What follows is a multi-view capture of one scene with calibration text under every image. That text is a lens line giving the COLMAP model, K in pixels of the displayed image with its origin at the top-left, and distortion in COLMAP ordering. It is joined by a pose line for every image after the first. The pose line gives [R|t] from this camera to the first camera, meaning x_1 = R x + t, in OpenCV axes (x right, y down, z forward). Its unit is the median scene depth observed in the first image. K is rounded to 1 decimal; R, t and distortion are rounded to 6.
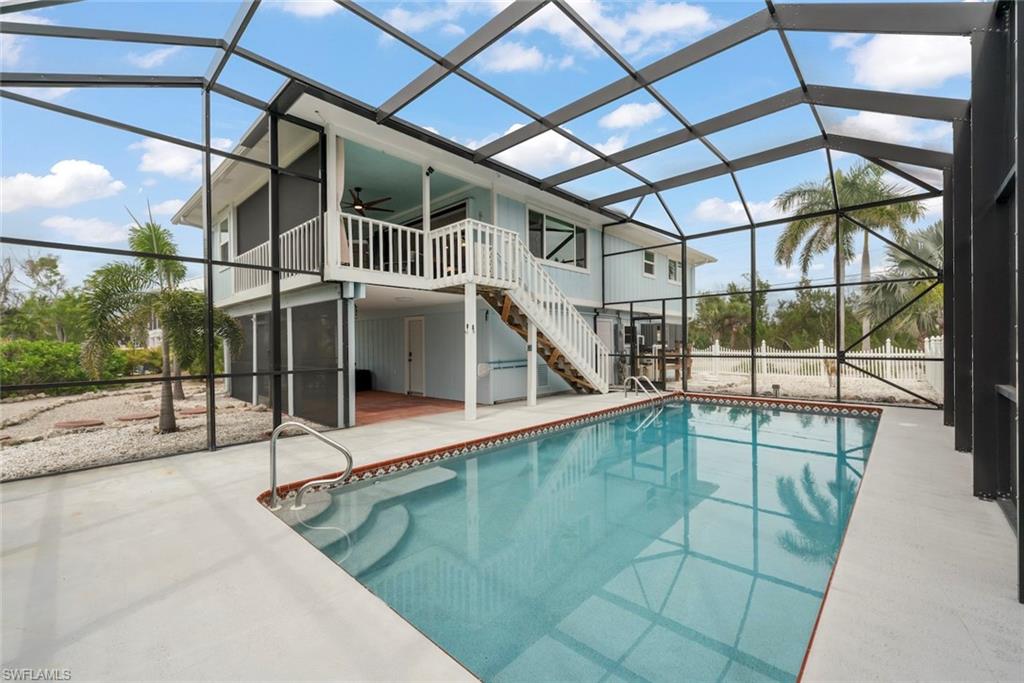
lens RADIAL K [[439.0, 0, 512.0], [0, 439.0, 341.5], [0, 0, 1]] dist [-0.001291, -0.000132]
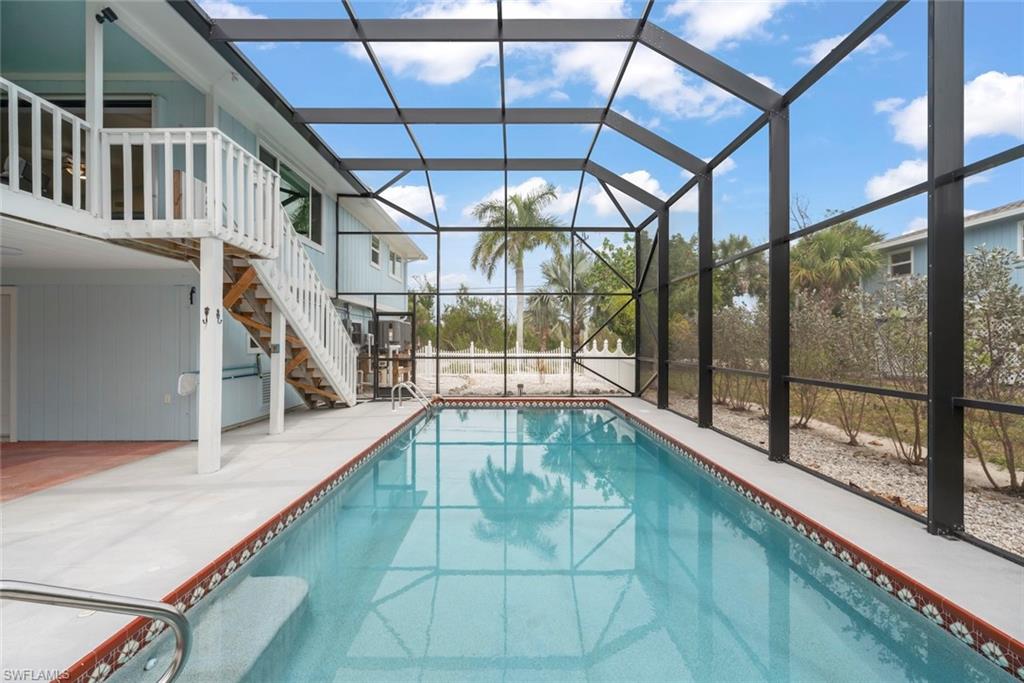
lens RADIAL K [[472.9, 0, 512.0], [0, 472.9, 341.5], [0, 0, 1]] dist [0.028160, -0.013204]
pose [[0.712680, 0.012304, 0.701382, -0.208430], [-0.011335, 0.999918, -0.006024, 0.003734], [-0.701398, -0.003657, 0.712760, 0.206527]]
